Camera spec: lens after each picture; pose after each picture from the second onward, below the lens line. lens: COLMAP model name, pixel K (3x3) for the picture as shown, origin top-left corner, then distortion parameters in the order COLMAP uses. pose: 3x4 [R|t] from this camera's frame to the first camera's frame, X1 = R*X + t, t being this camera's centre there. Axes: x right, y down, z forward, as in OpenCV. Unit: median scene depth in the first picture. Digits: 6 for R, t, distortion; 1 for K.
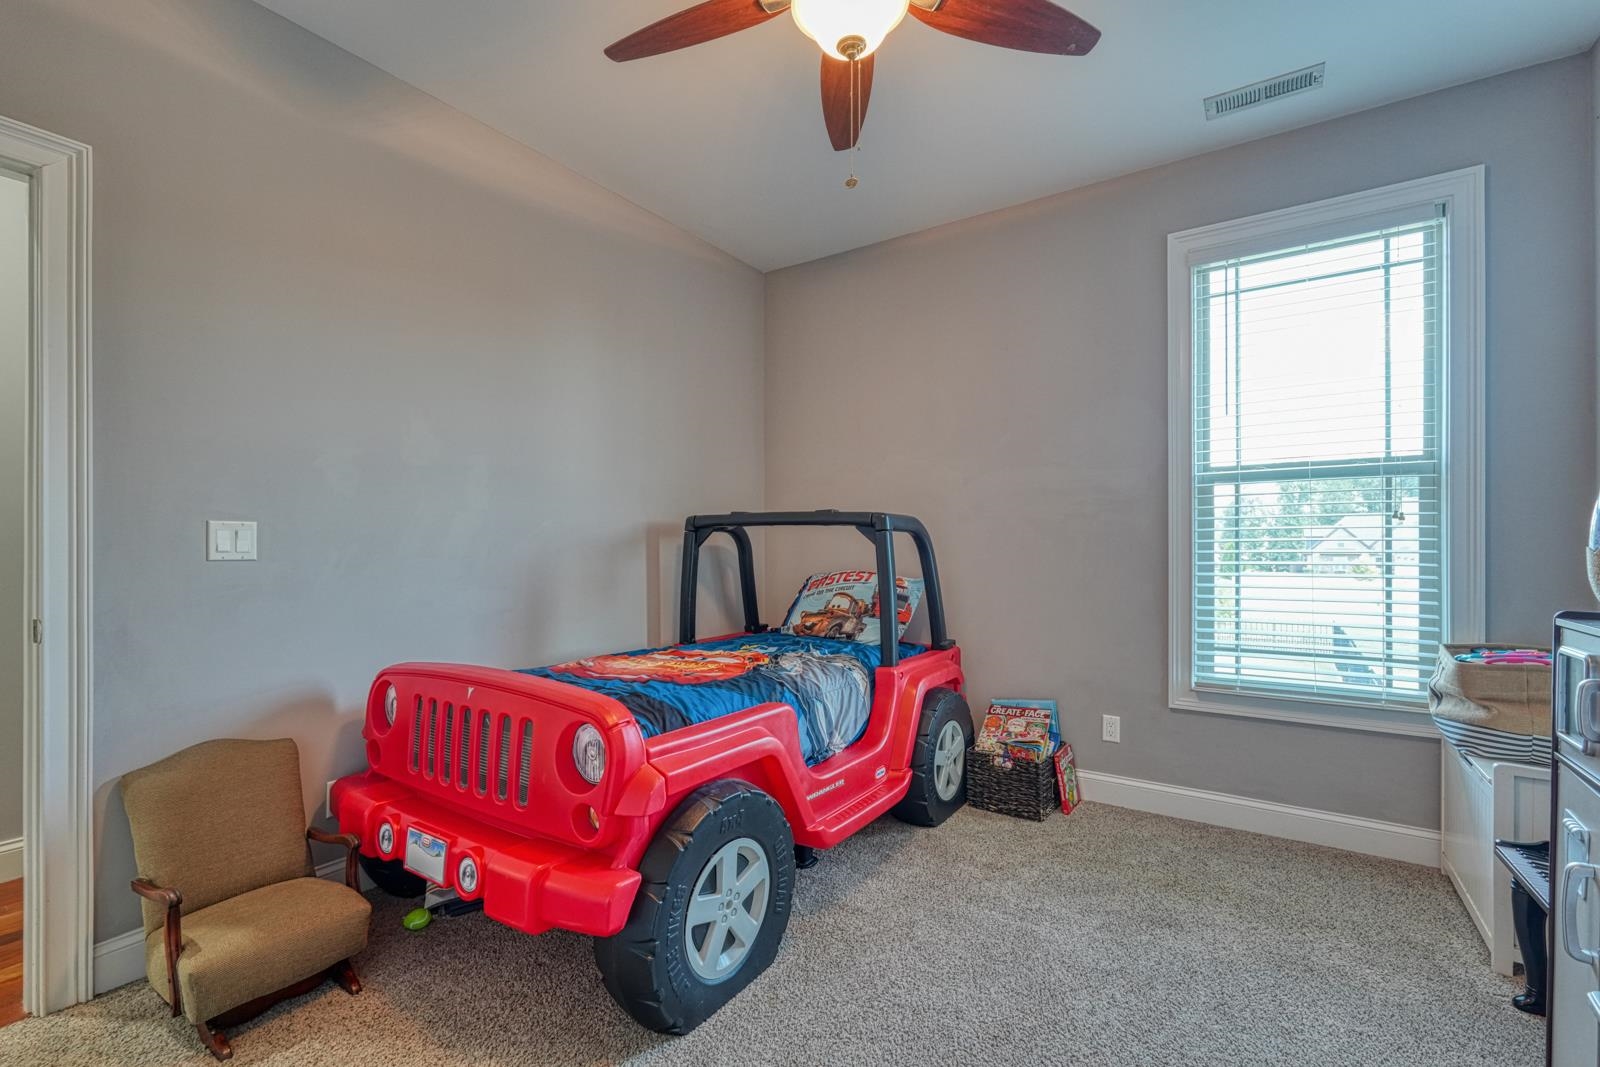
lens RADIAL K [[705.8, 0, 809.4], [0, 705.8, 539.2], [0, 0, 1]] dist [0.002296, 0.002135]
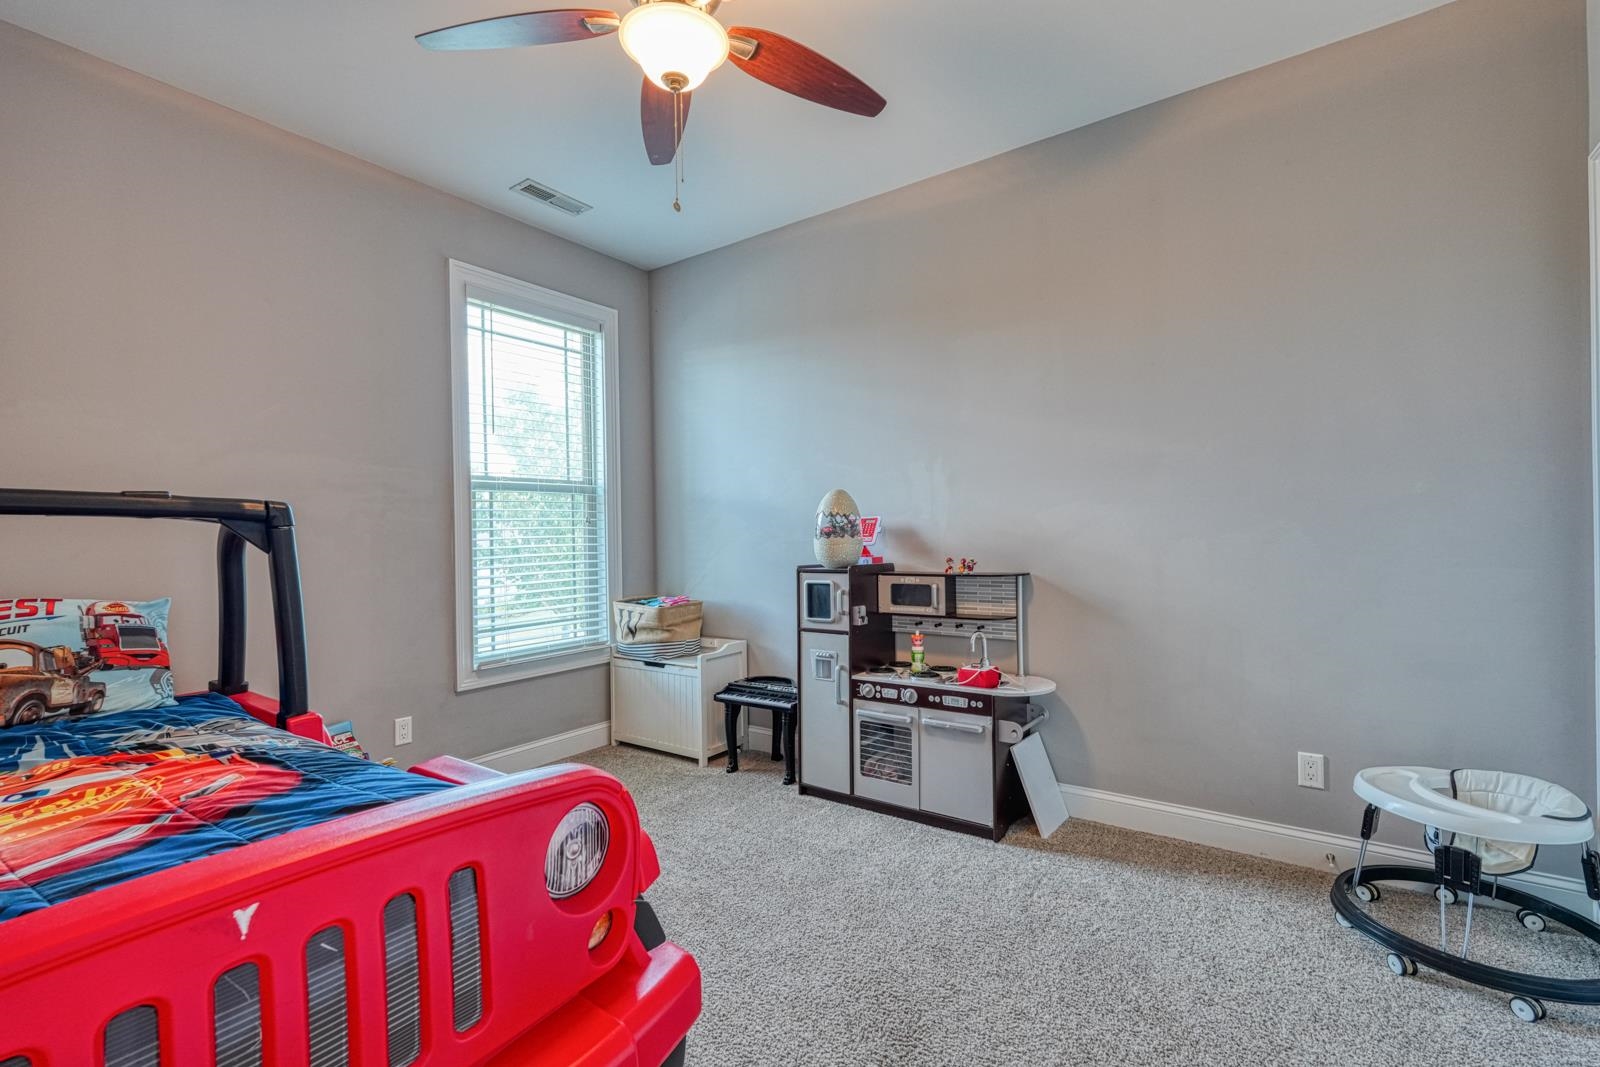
lens RADIAL K [[705.8, 0, 794.4], [0, 705.8, 533.9], [0, 0, 1]] dist [0.002296, 0.002135]
pose [[0.038720, 0.001192, 0.999249, -0.575015], [0.012034, 0.999926, -0.001659, 0.001850], [-0.999178, 0.012090, 0.038703, 0.444511]]
